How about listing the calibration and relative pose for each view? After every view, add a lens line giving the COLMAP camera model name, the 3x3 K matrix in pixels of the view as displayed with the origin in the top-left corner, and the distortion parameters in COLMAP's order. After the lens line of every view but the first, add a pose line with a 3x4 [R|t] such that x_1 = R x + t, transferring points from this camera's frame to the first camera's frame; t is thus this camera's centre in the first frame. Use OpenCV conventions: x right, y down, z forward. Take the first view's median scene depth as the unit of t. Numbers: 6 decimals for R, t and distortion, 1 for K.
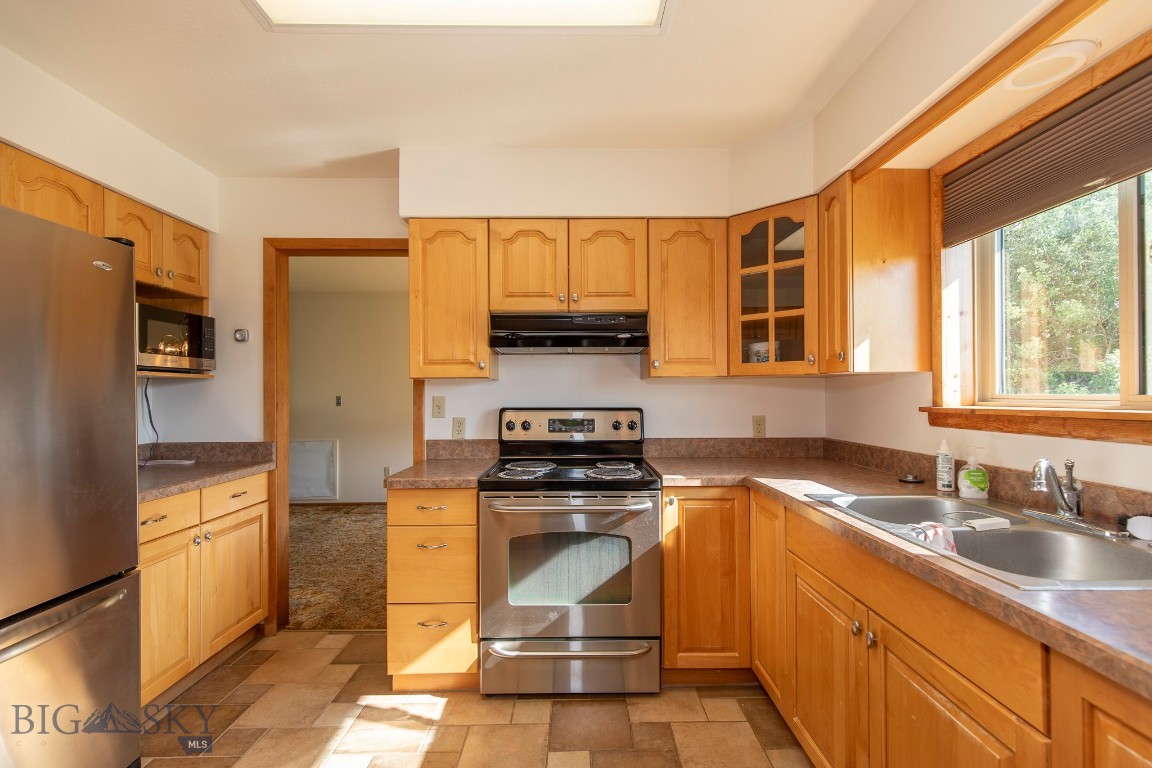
lens RADIAL K [[523.0, 0, 578.2], [0, 523.0, 390.4], [0, 0, 1]] dist [0.011598, -0.001225]
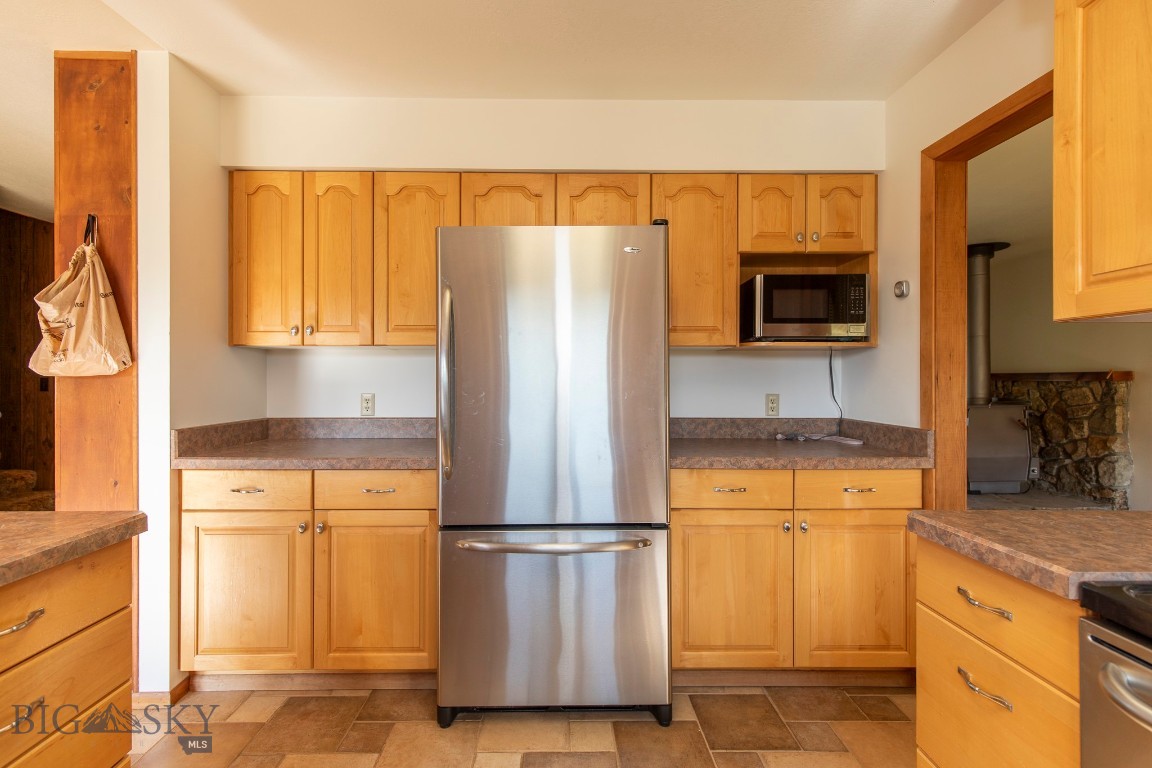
lens RADIAL K [[517.4, 0, 559.8], [0, 517.4, 379.0], [0, 0, 1]] dist [0.010147, -0.000272]
pose [[-0.005456, 0.005795, -0.999968, 0.151187], [0.005013, 0.999971, 0.005767, 0.023989], [0.999973, -0.004981, -0.005485, 0.568551]]
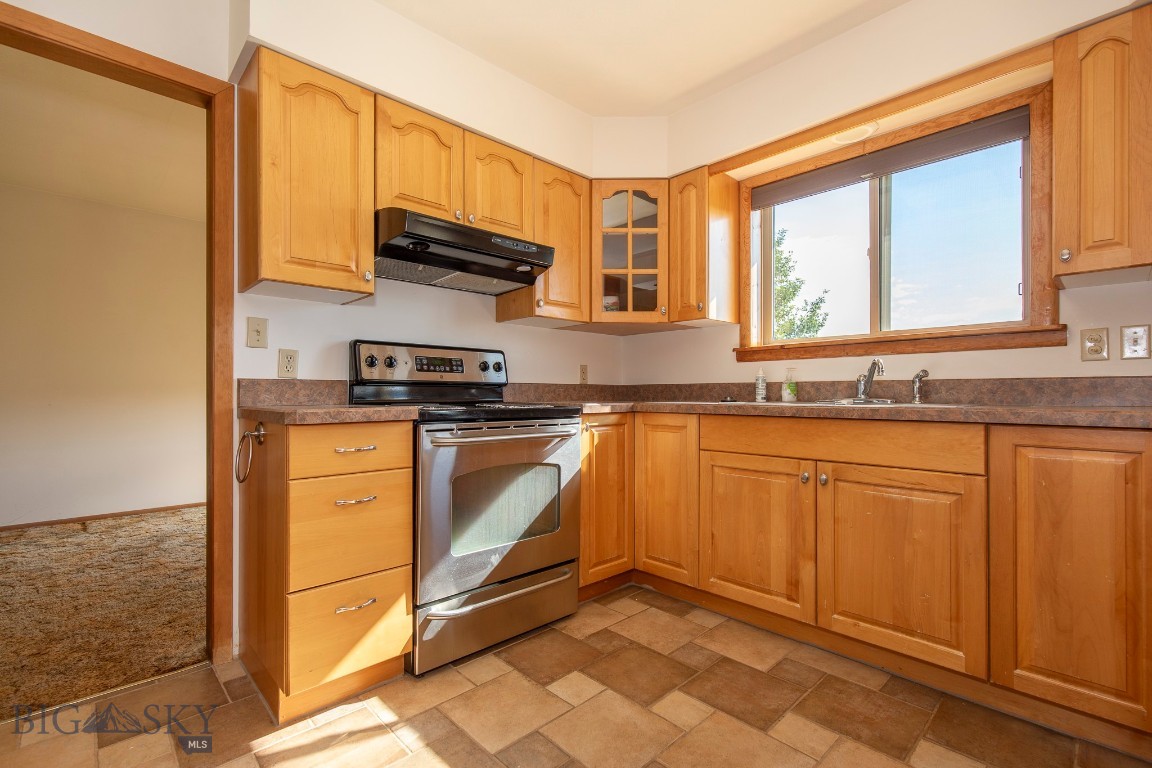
lens RADIAL K [[523.0, 0, 578.2], [0, 523.0, 390.4], [0, 0, 1]] dist [0.011598, -0.001225]
pose [[0.726450, 0.009946, 0.687147, -0.496282], [-0.007552, 0.999950, -0.006490, 0.125761], [-0.687178, -0.000474, 0.726489, 0.213281]]
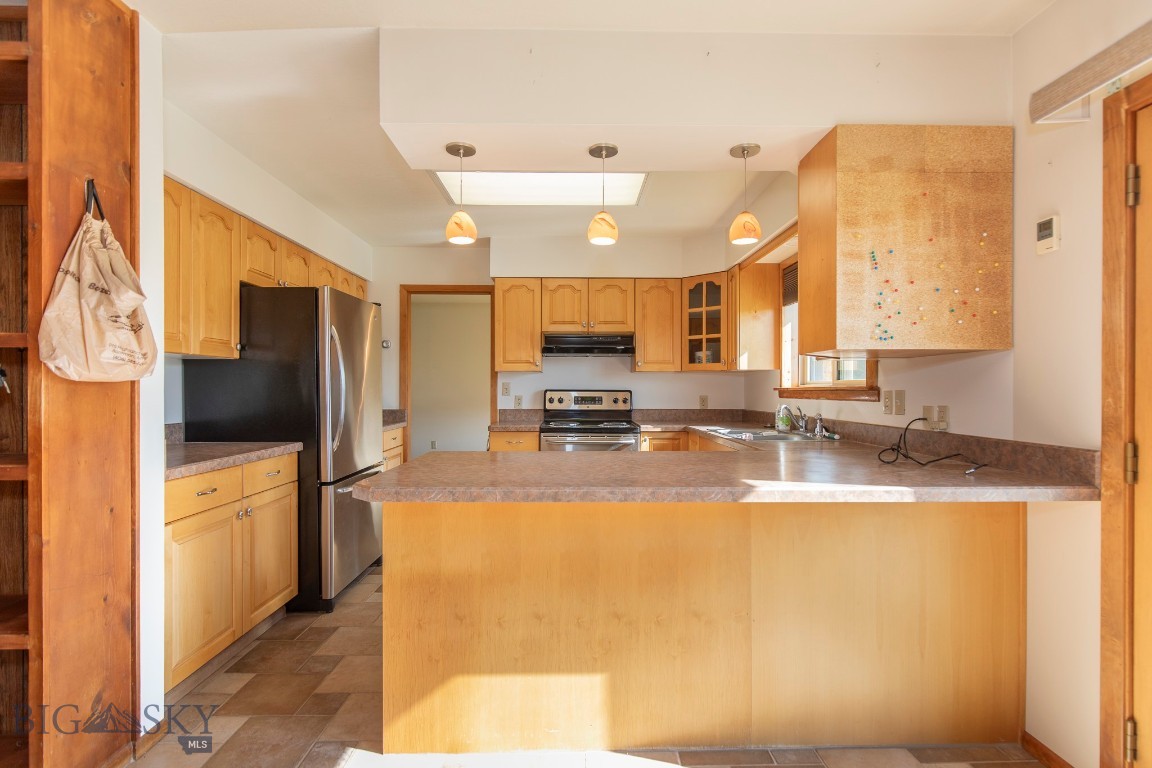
lens RADIAL K [[556.9, 0, 573.3], [0, 556.9, 390.6], [0, 0, 1]] dist [-0.001020, 0.000050]
pose [[0.999932, 0.007173, -0.009243, -0.048628], [-0.007084, 0.999929, 0.009627, 0.021448], [0.009312, -0.009560, 0.999911, -0.826938]]
